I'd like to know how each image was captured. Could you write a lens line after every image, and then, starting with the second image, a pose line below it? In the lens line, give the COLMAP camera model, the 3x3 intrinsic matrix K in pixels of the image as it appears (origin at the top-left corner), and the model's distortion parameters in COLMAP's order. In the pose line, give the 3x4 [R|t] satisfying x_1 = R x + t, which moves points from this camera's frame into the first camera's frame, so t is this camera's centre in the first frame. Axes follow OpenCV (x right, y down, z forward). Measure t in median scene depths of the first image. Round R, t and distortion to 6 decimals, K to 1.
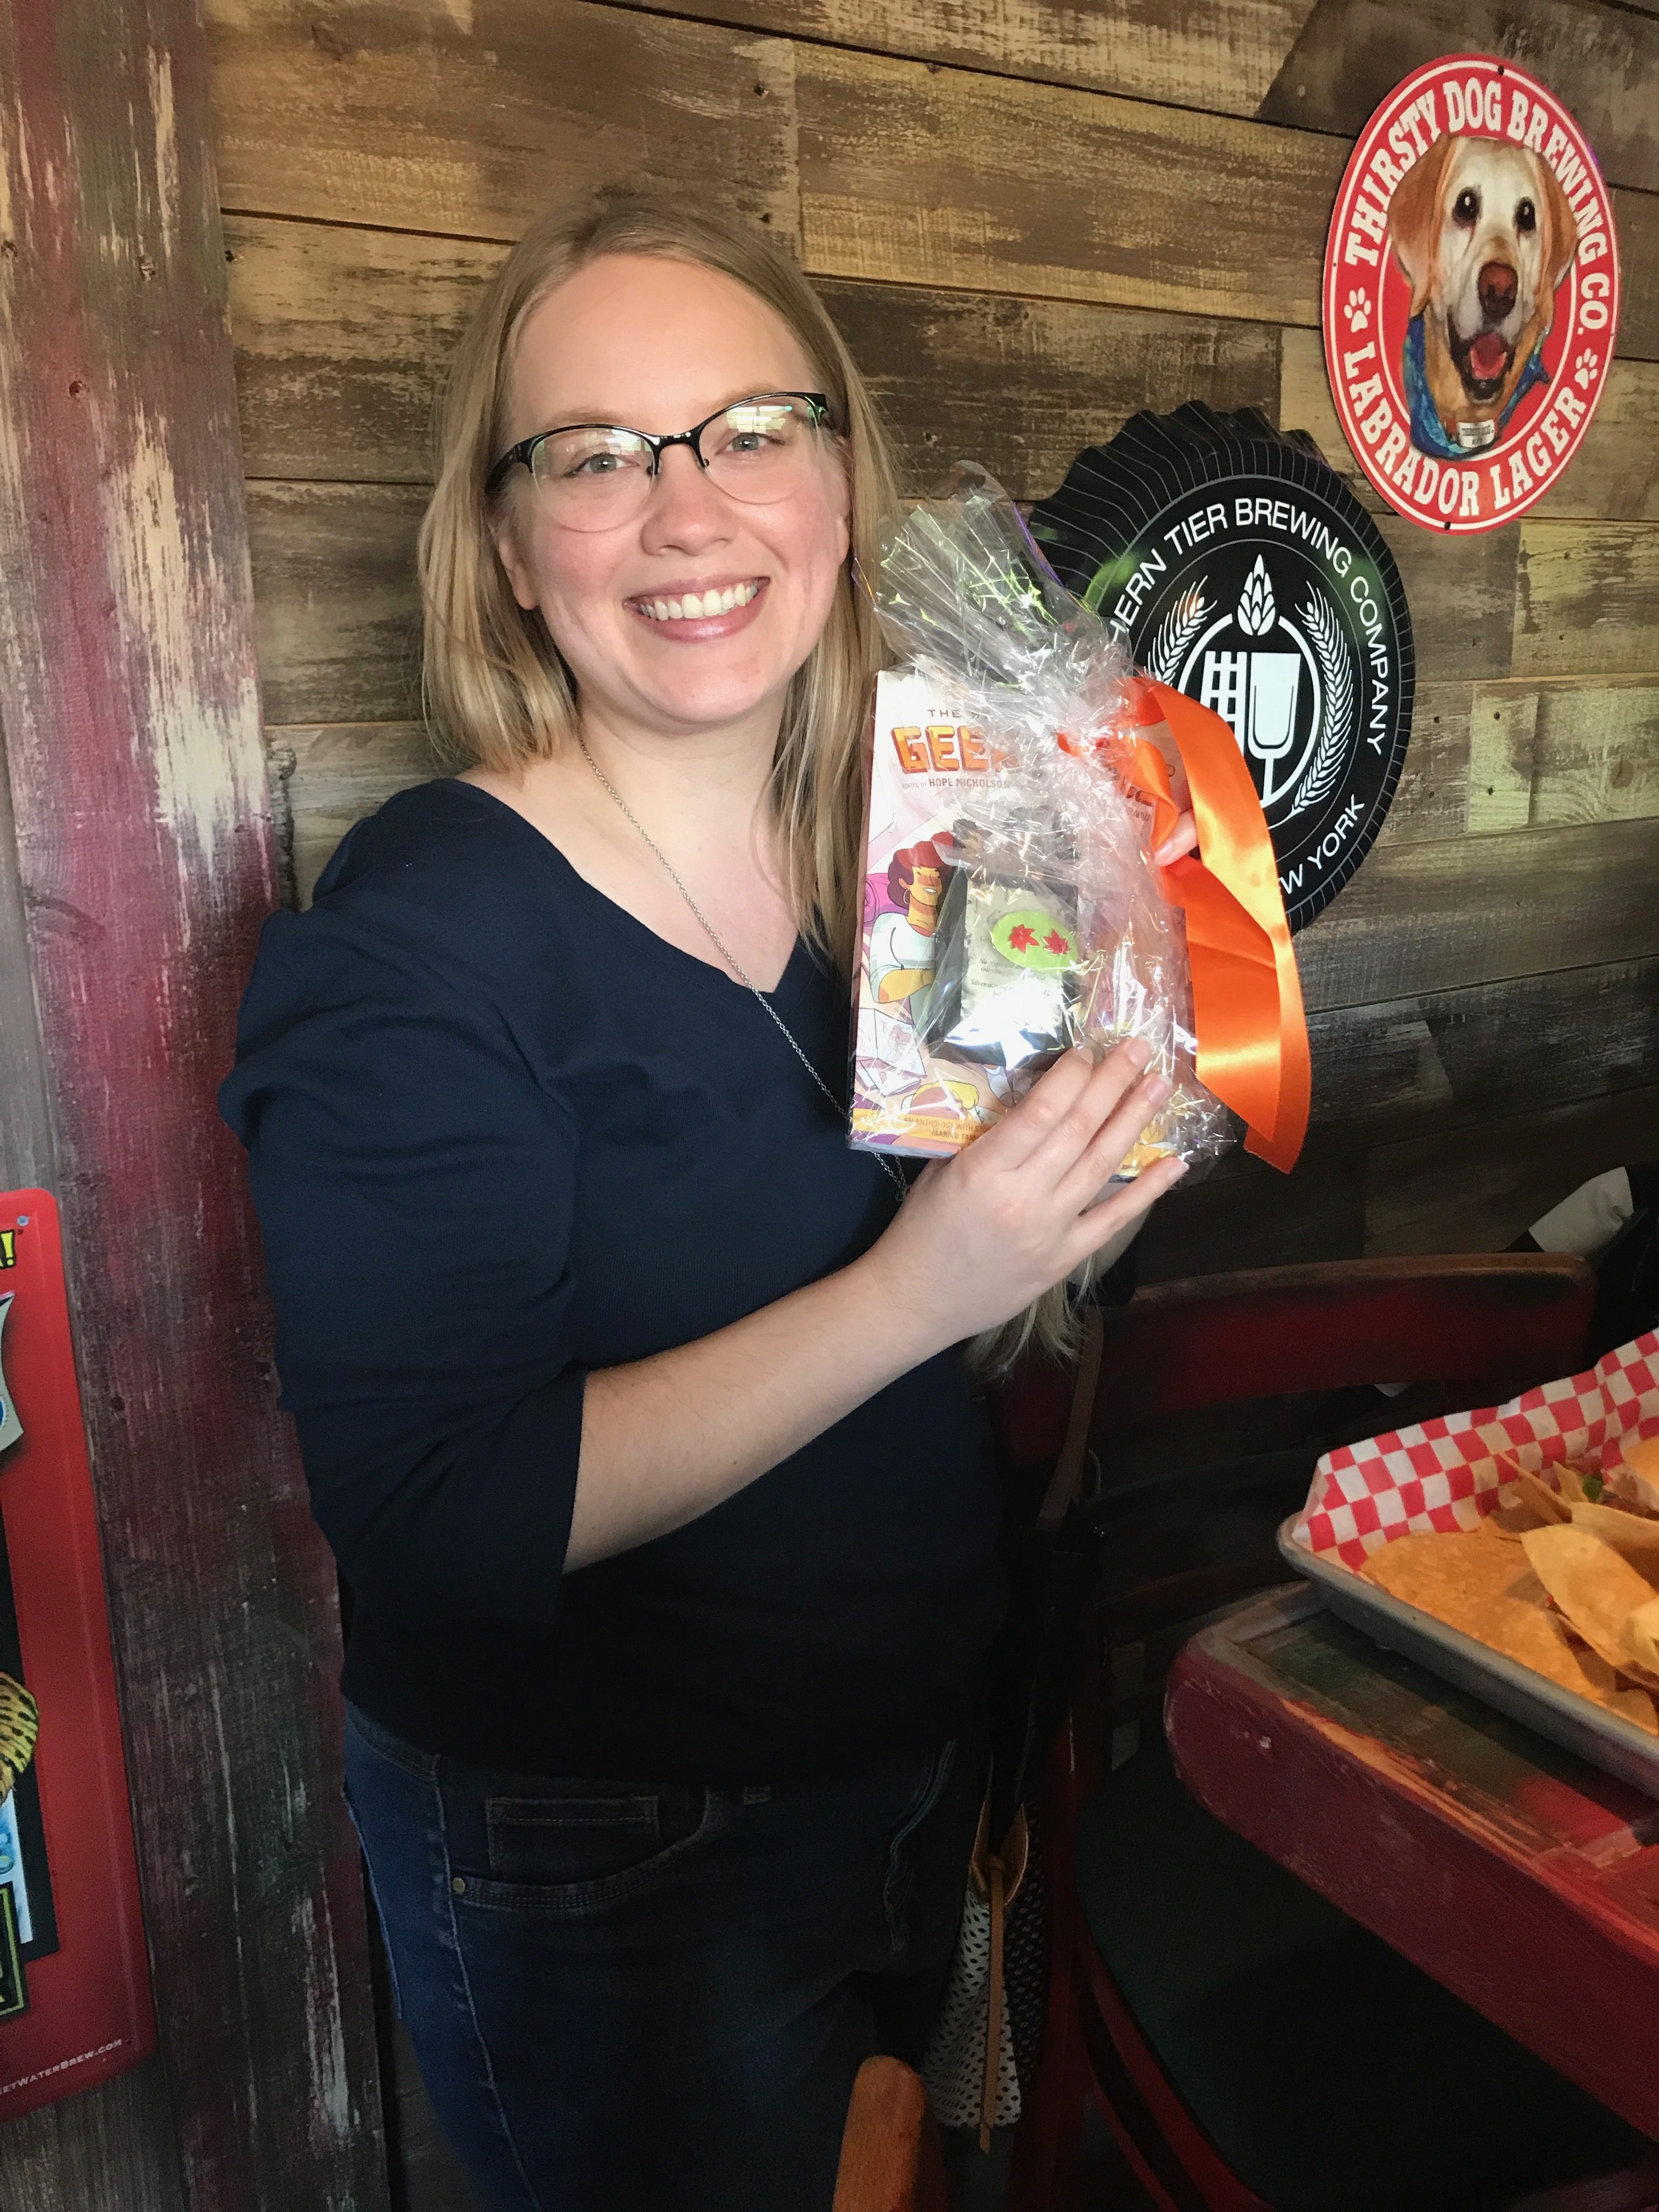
lens RADIAL K [[1772.3, 0, 812.6], [0, 1772.3, 1103.0], [0, 0, 1]] dist [0.046506, -0.033258]
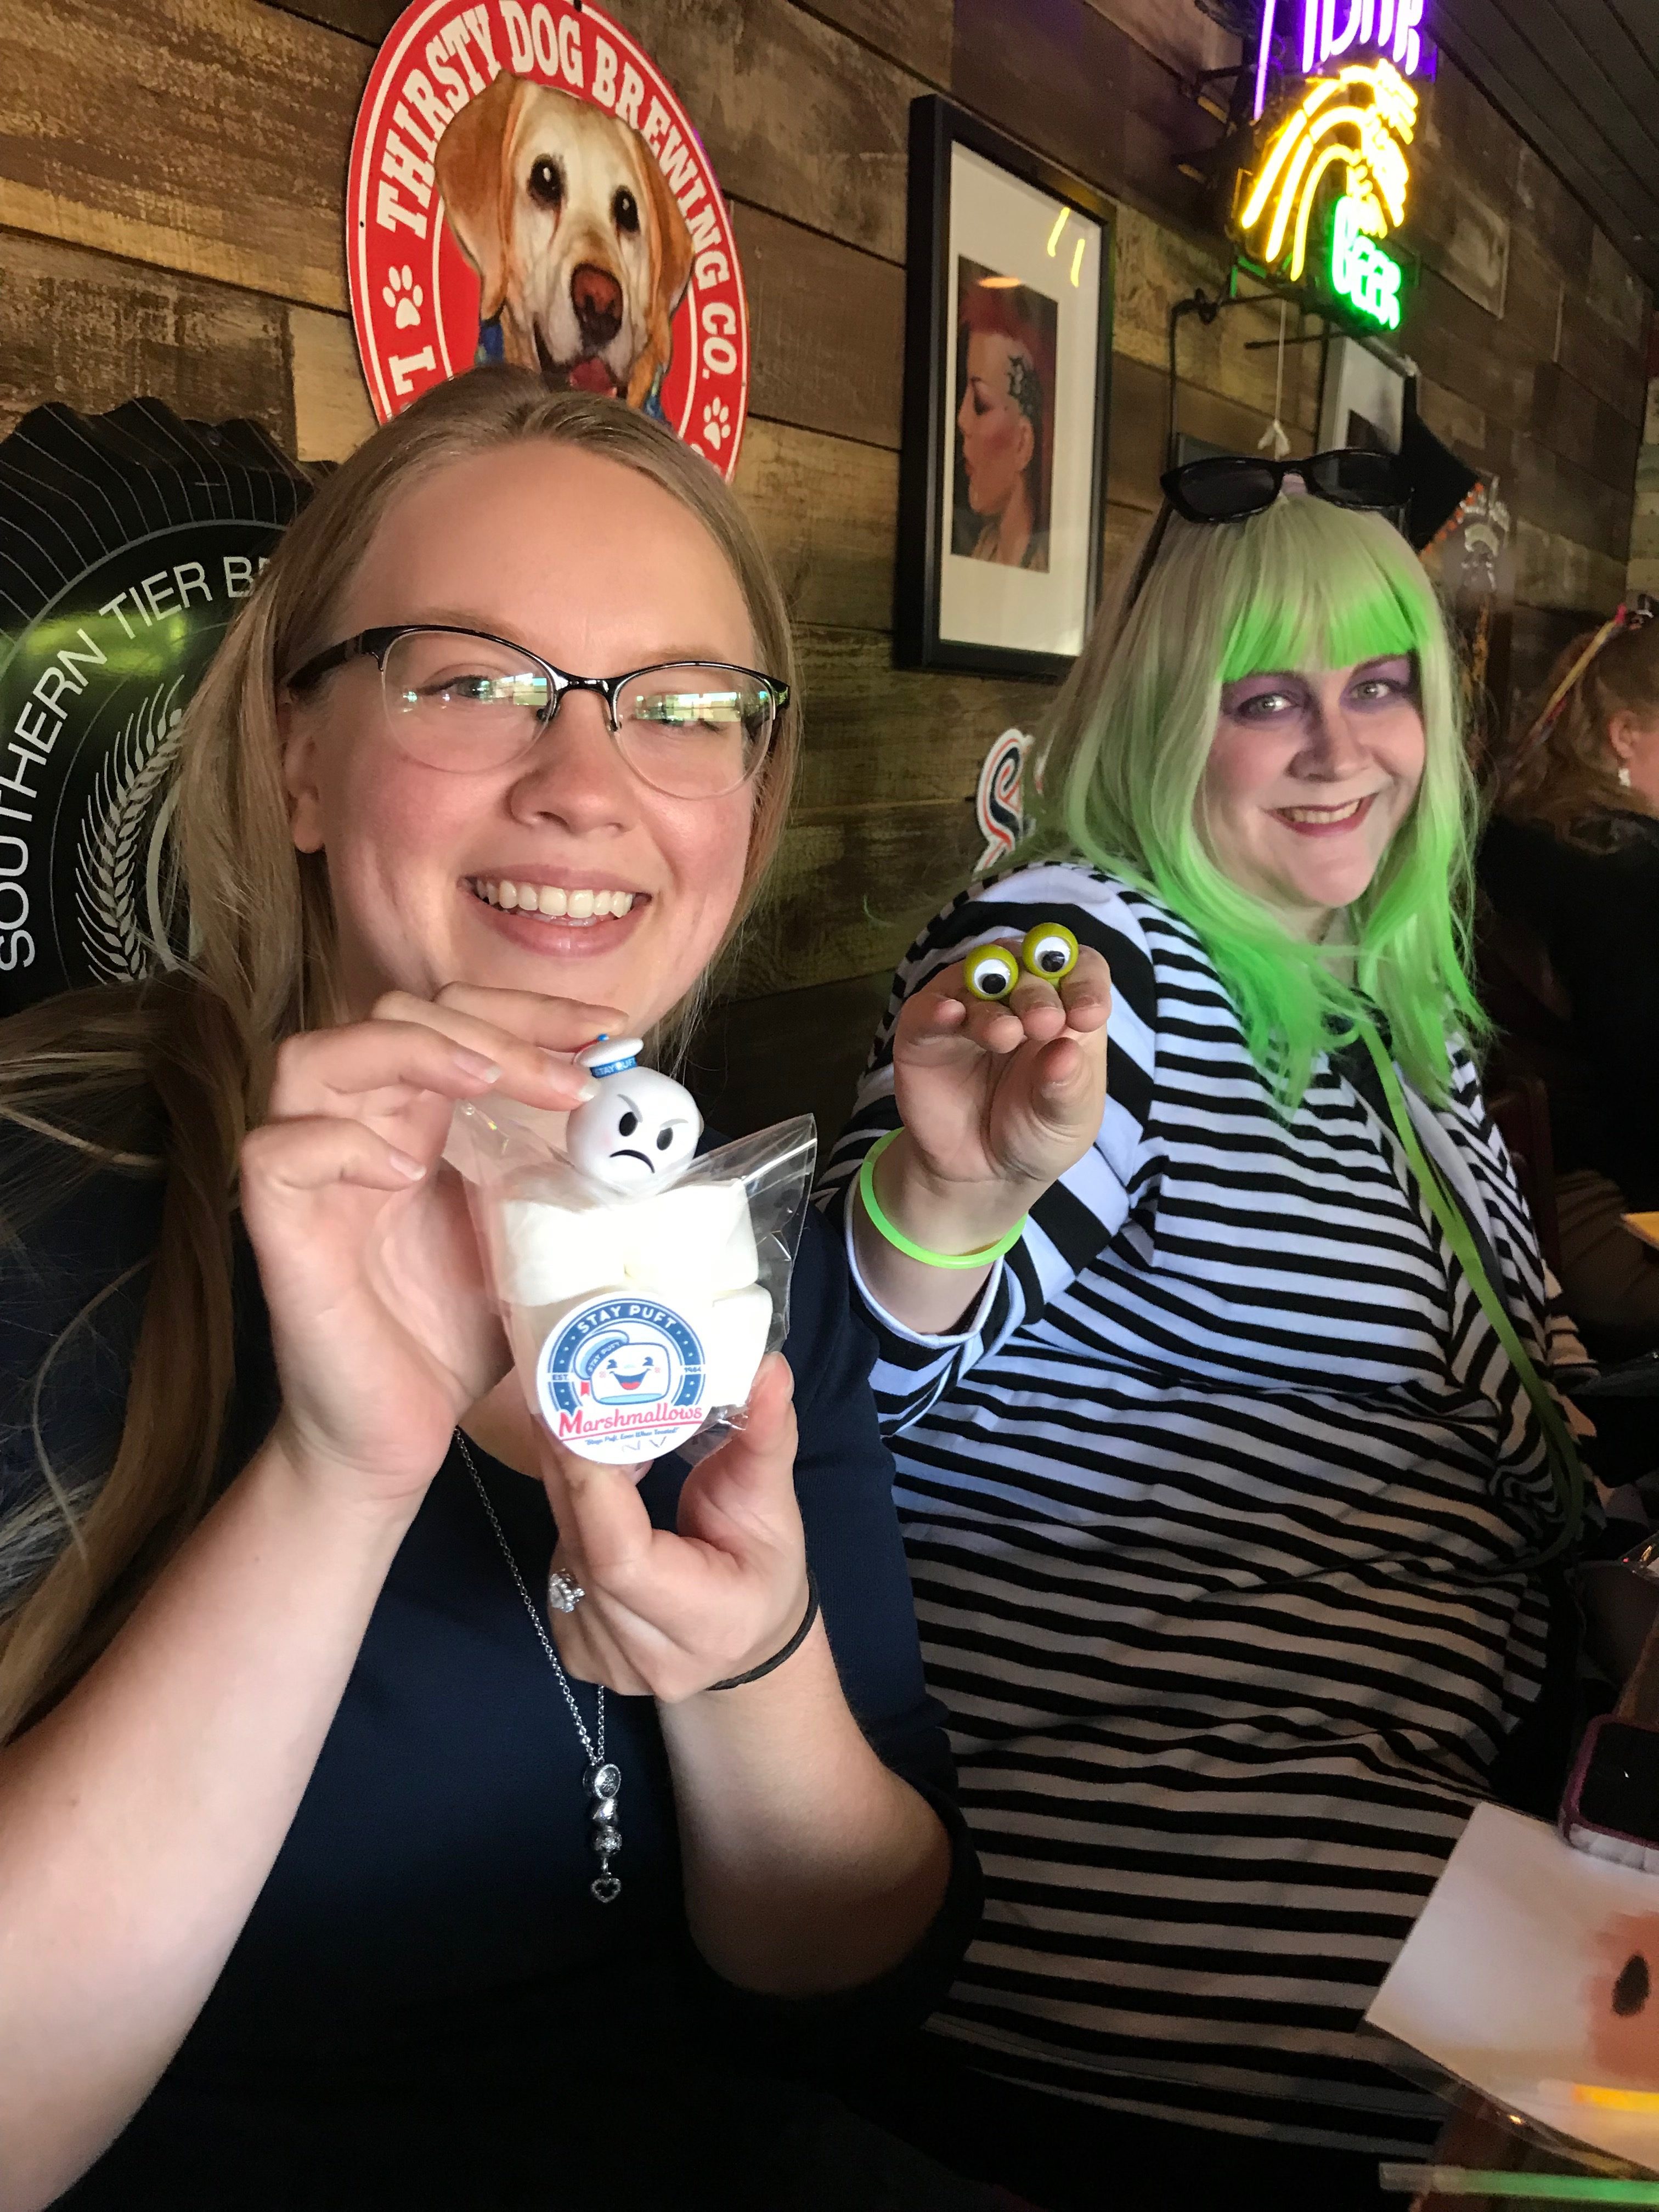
lens RADIAL K [[1803.5, 0, 831.5], [0, 1803.5, 1100.2], [0, 0, 1]] dist [-0.021523, 0.039042]
pose [[0.899702, -0.061238, 0.432188, 0.130322], [0.074405, 0.997135, -0.013603, -0.110527], [-0.430117, 0.044396, 0.901681, 0.310406]]
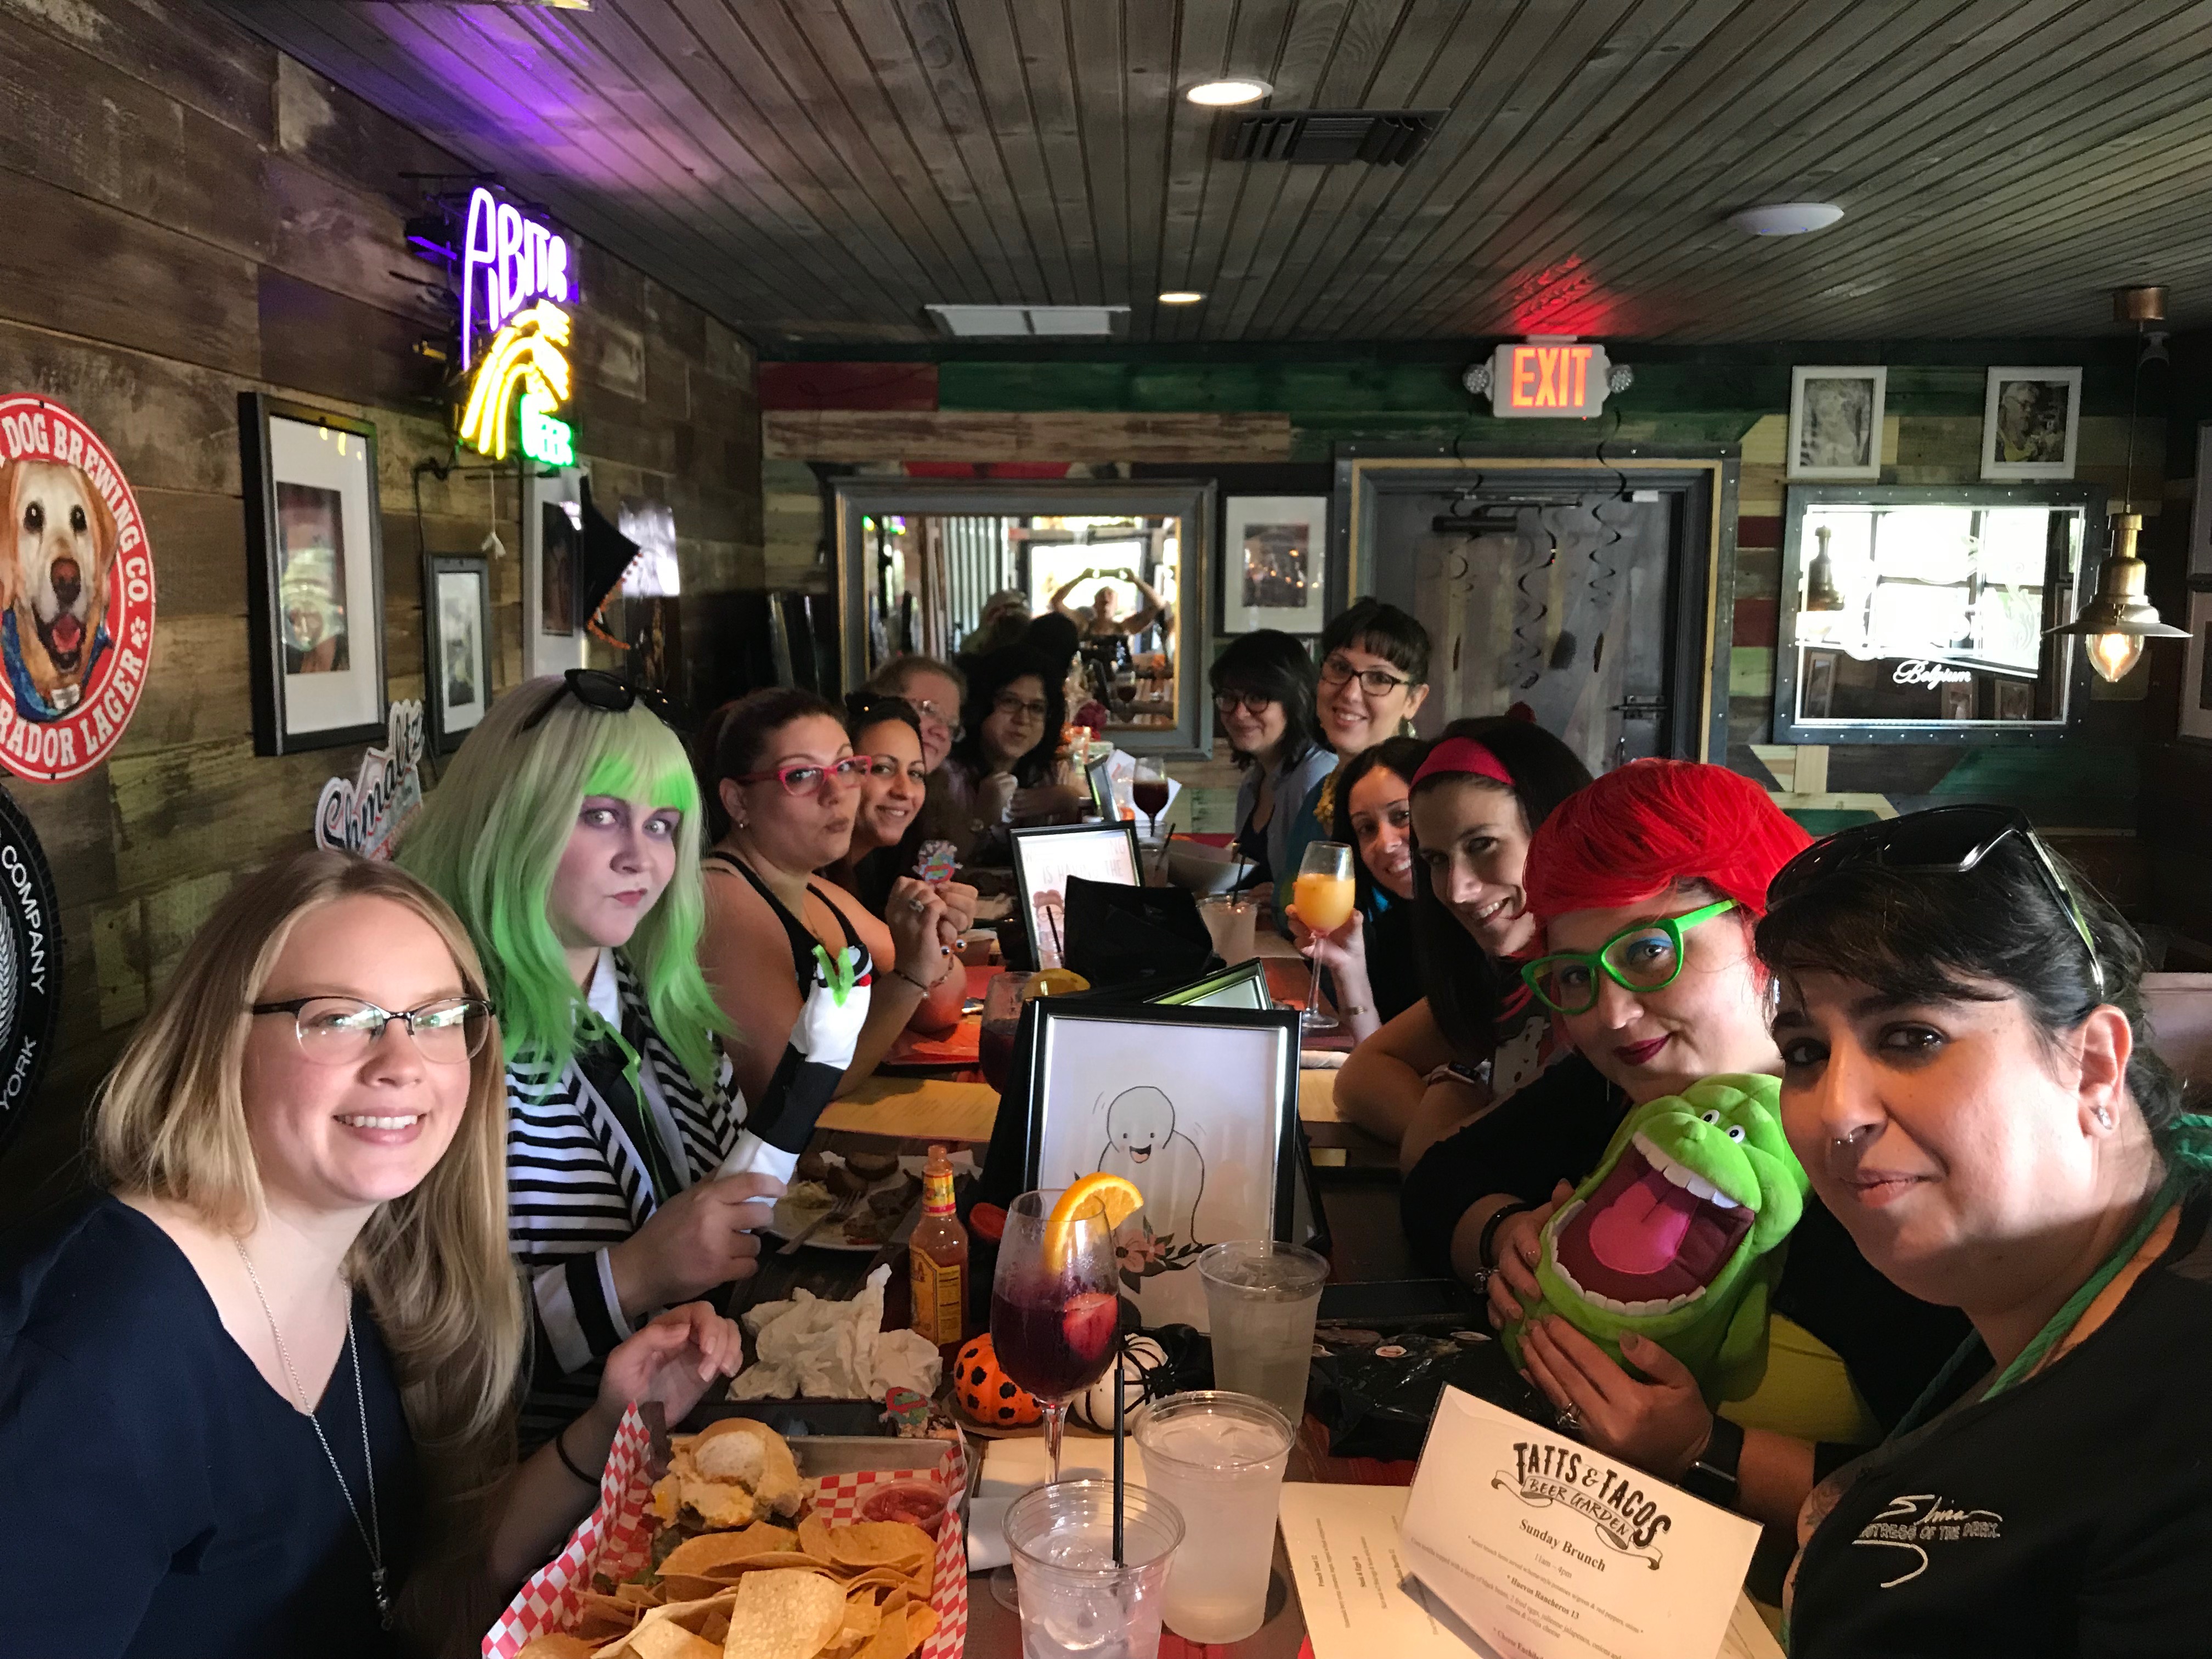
lens RADIAL K [[1803.5, 0, 1096.9], [0, 1803.5, 817.4], [0, 0, 1]] dist [-0.021523, 0.039042]
pose [[0.527172, -0.091172, 0.844853, -0.261159], [0.193746, 0.980936, -0.015036, -0.159716], [-0.827377, 0.171614, 0.534787, -0.139676]]
